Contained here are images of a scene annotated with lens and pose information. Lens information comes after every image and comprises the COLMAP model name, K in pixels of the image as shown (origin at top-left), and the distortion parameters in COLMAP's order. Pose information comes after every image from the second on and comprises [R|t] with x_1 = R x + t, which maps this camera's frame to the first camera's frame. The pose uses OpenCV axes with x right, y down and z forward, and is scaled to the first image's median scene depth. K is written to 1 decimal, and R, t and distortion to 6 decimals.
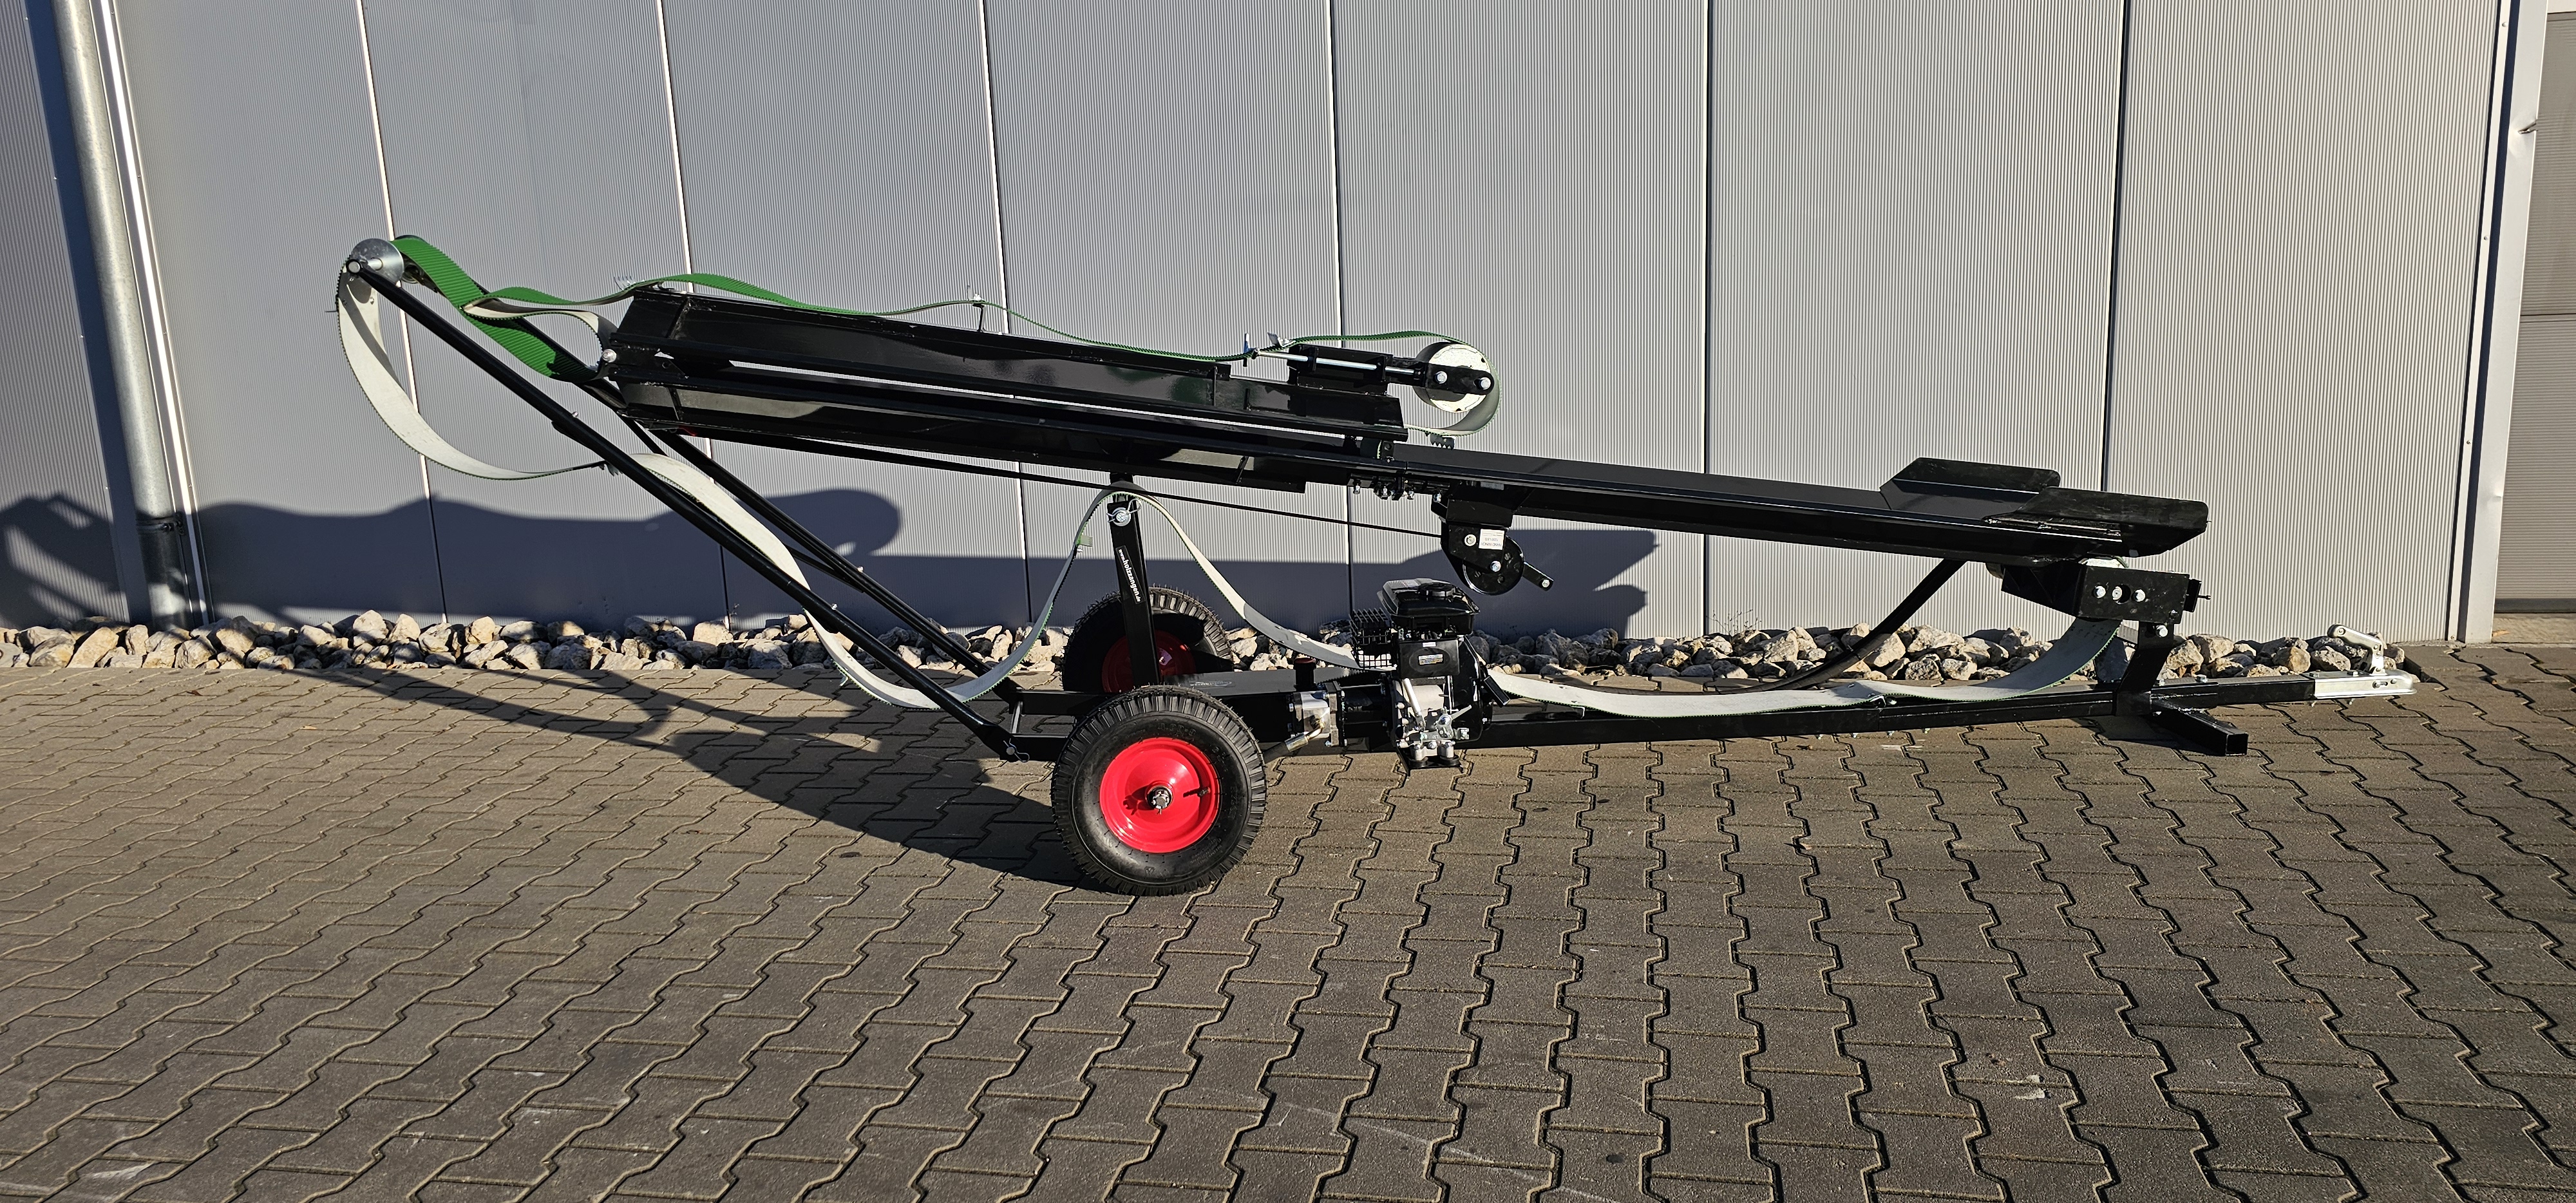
lens RADIAL K [[1719.9, 0, 1288.0], [0, 1719.9, 601.5], [0, 0, 1]] dist [0.037175, -0.006266]
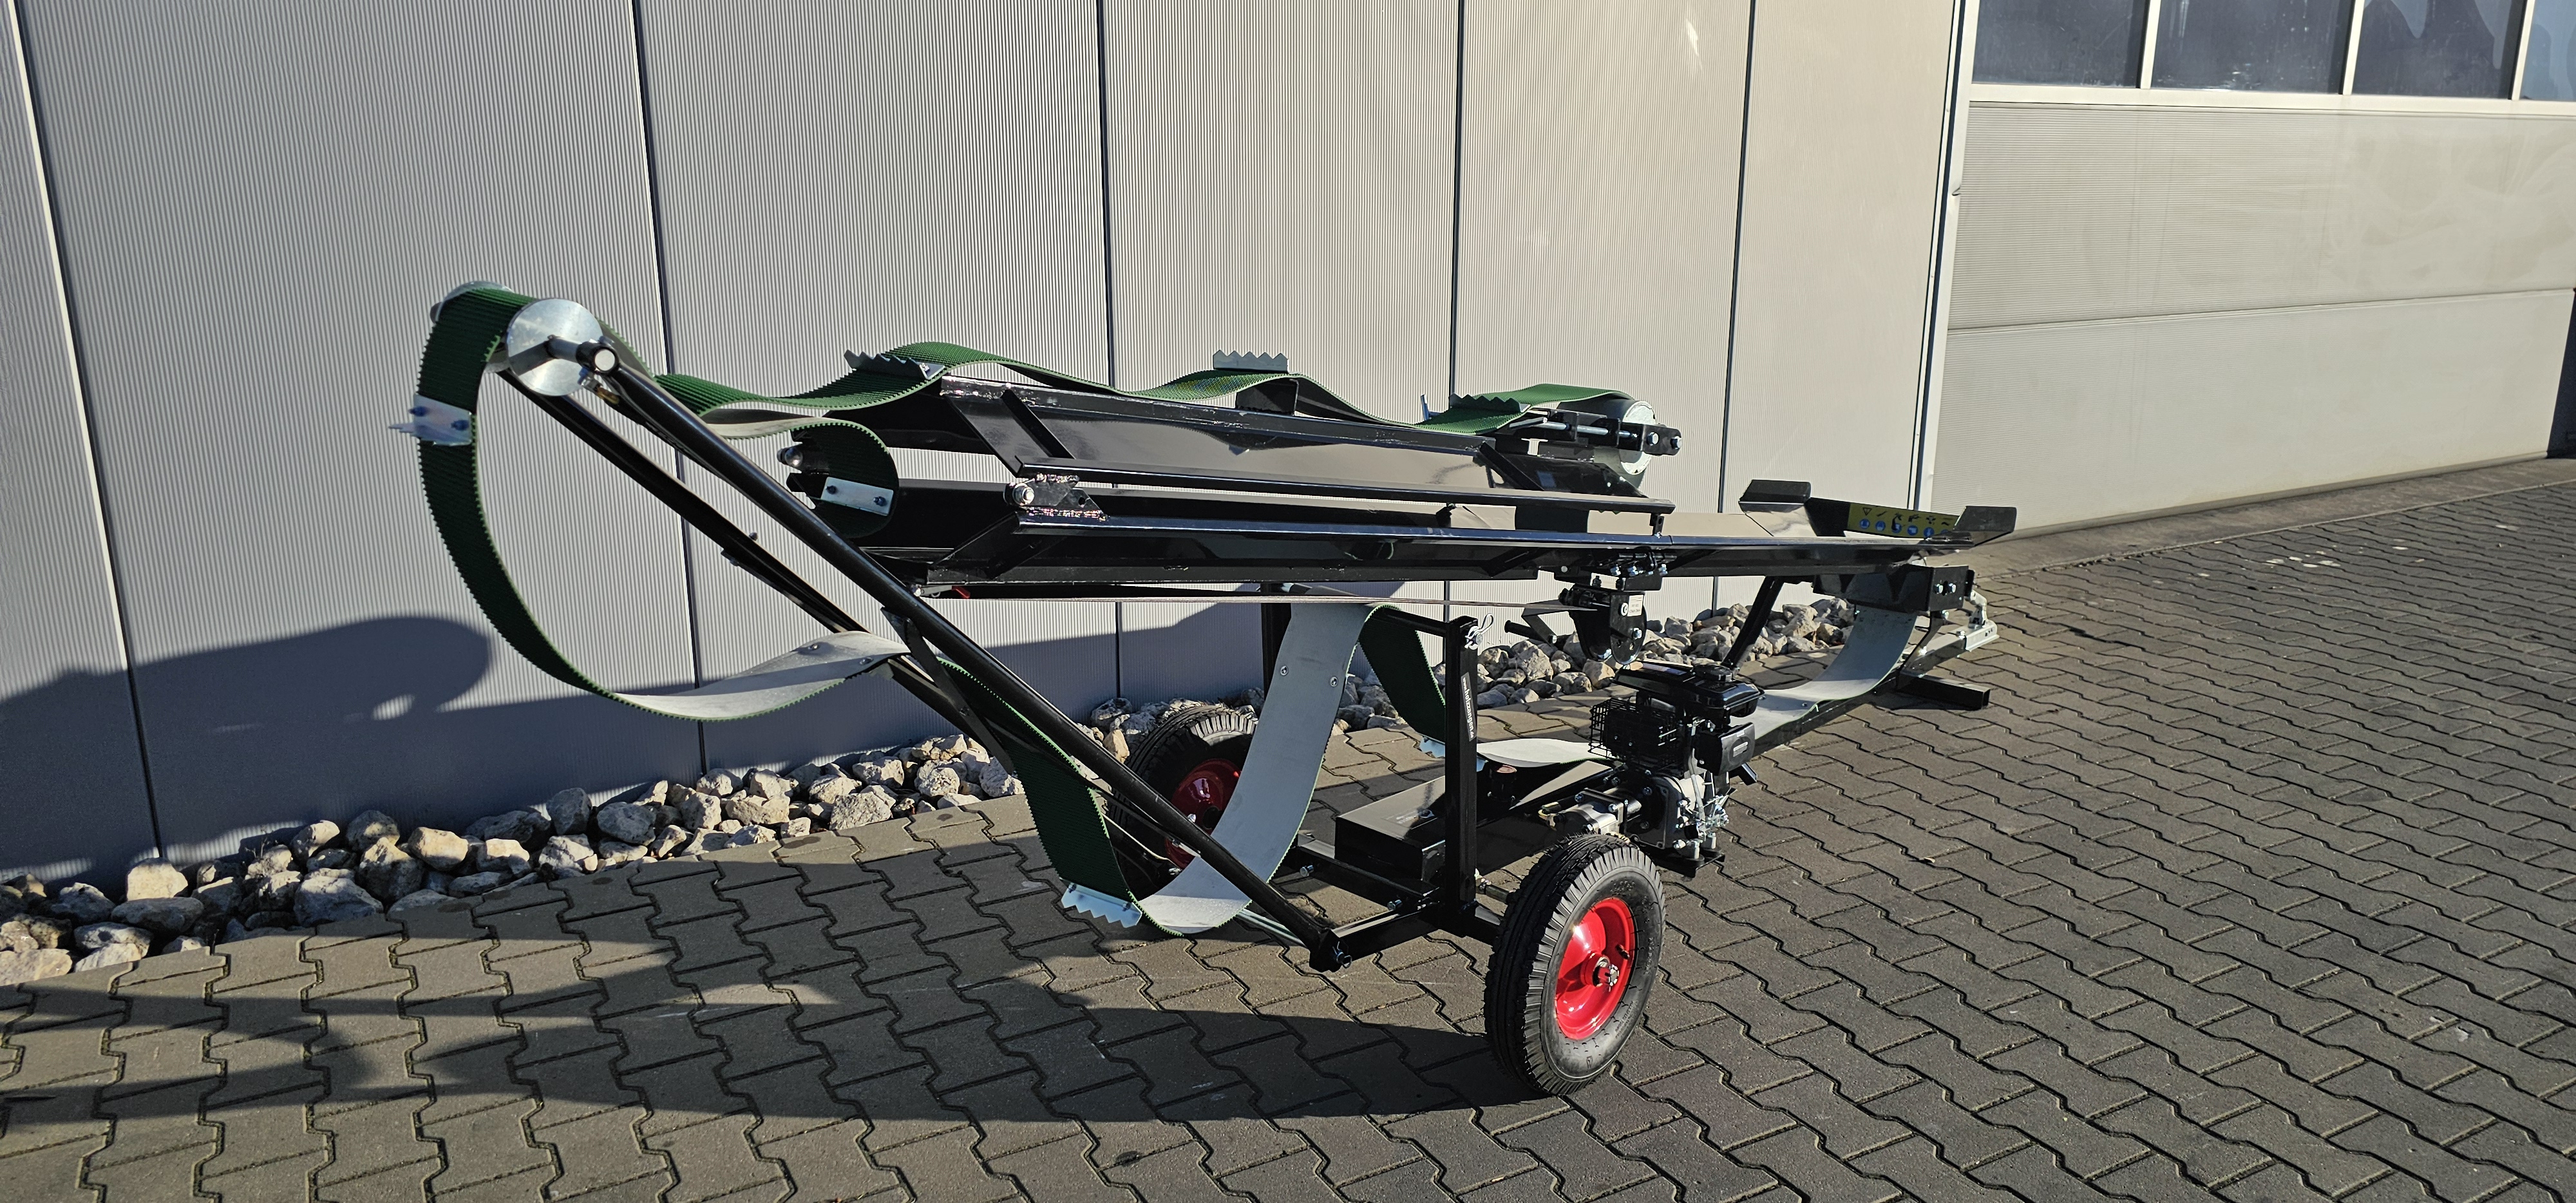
lens RADIAL K [[1719.9, 0, 1288.0], [0, 1719.9, 601.5], [0, 0, 1]] dist [0.037175, -0.006266]
pose [[0.746121, -0.116232, 0.655587, -0.580913], [0.098269, 0.993085, 0.064229, -0.106854], [-0.658519, 0.016501, 0.752383, 0.382938]]
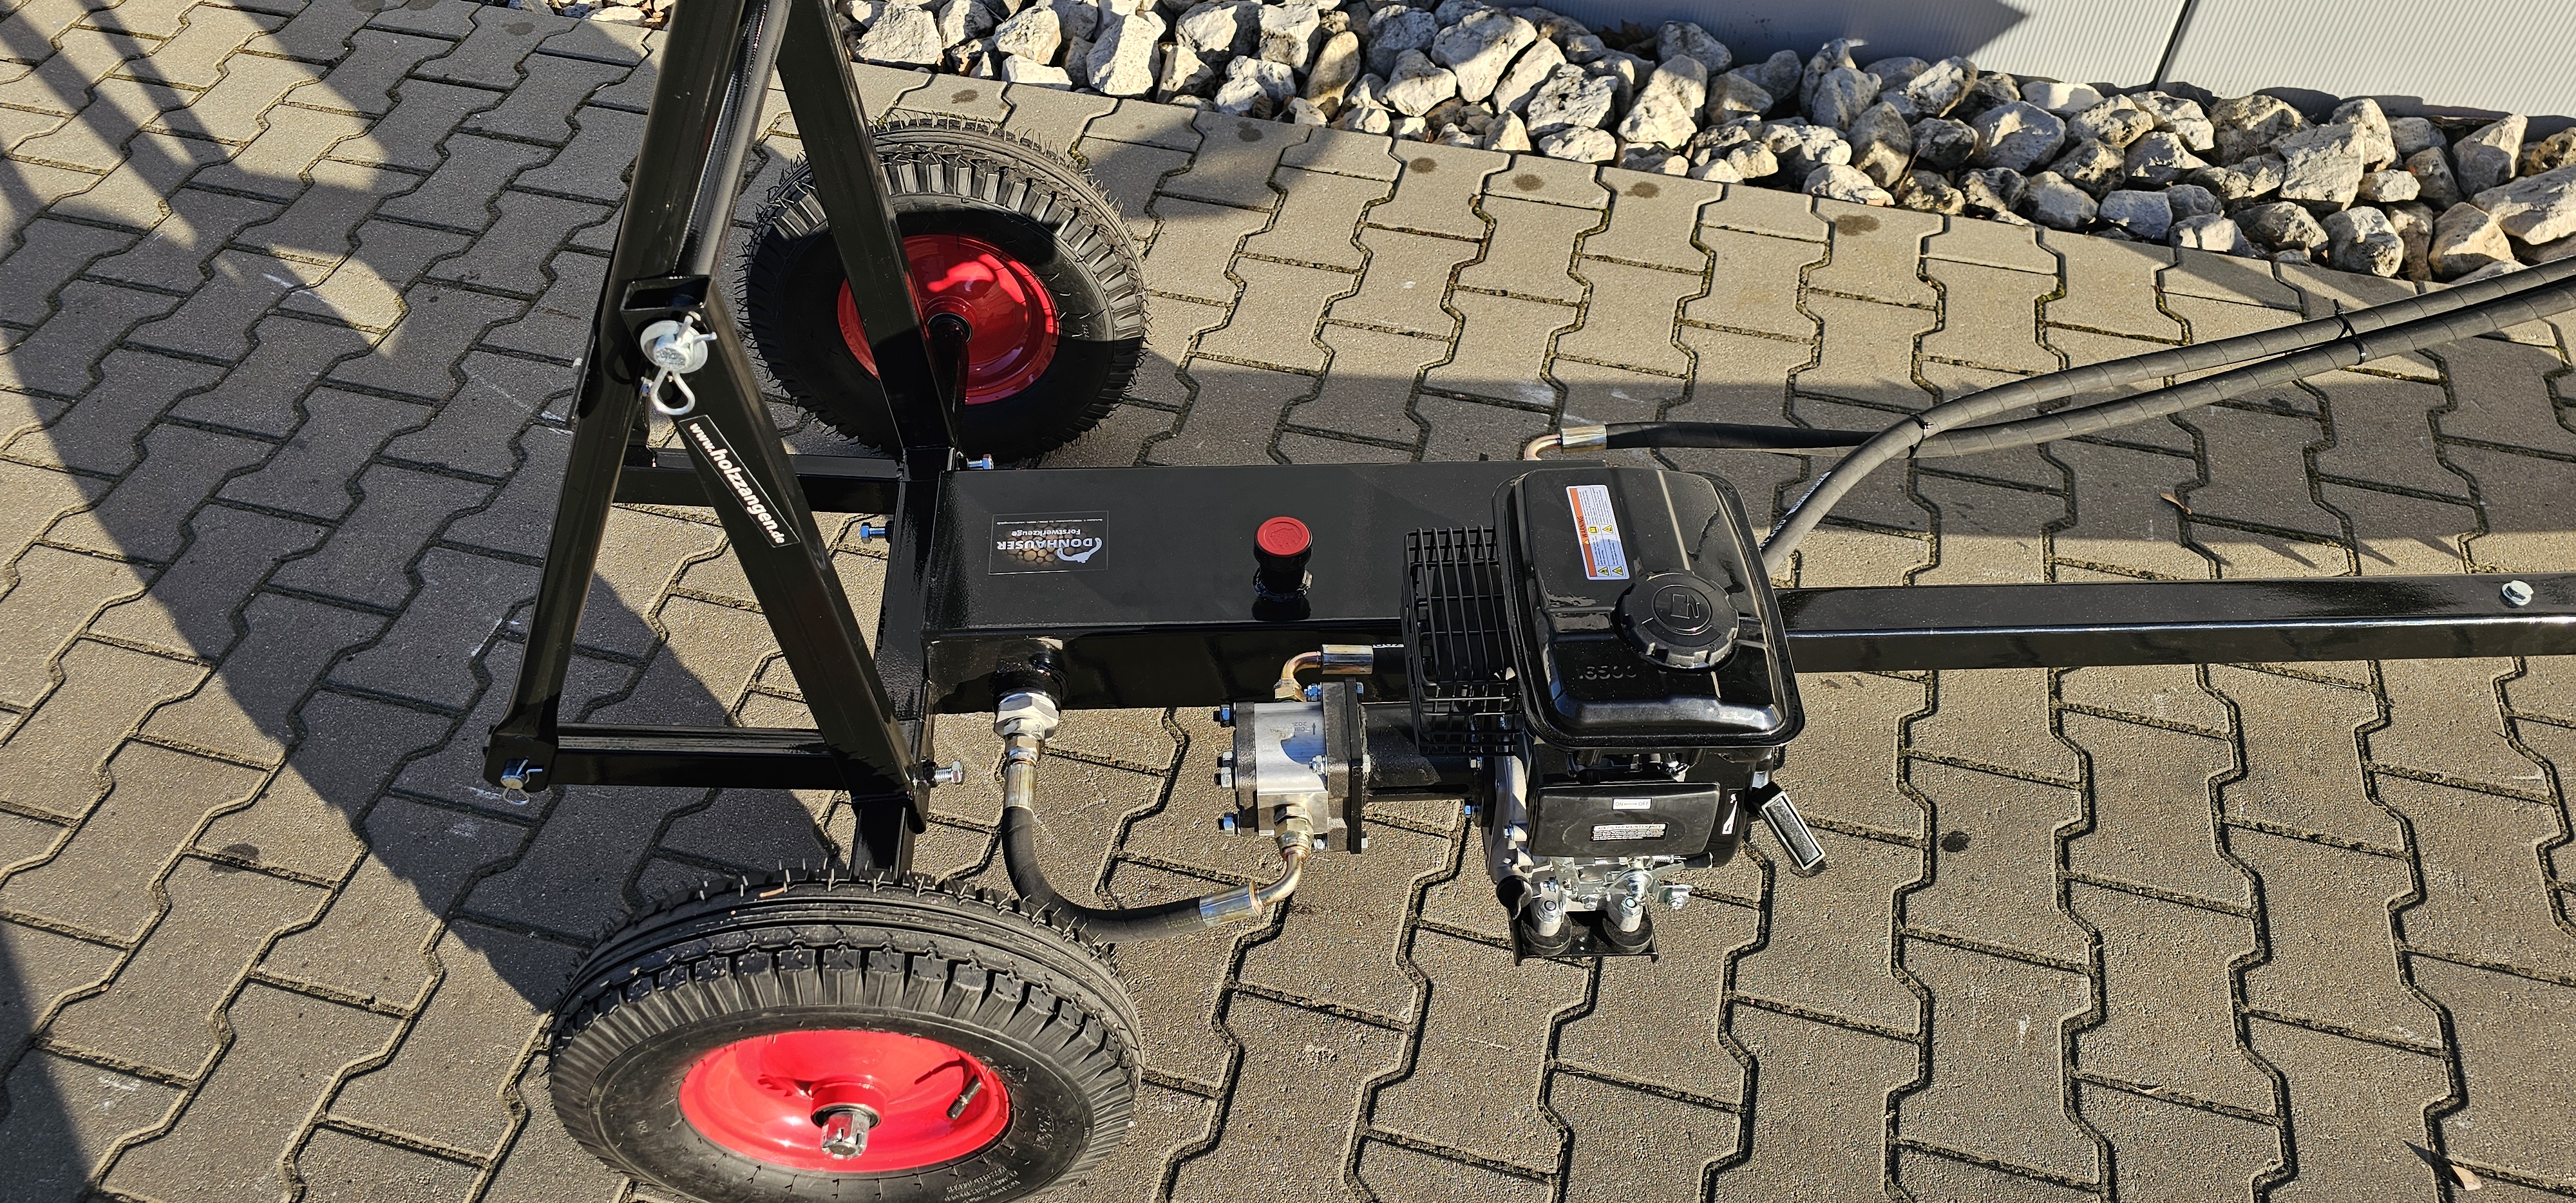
lens RADIAL K [[1773.6, 0, 1280.6], [0, 1773.6, 559.0], [0, 0, 1]] dist [0.005553, -0.000248]
pose [[0.997523, 0.069619, -0.010012, 0.012760], [-0.051862, 0.824192, 0.563930, -0.171096], [0.047512, -0.562014, 0.825762, 0.614783]]
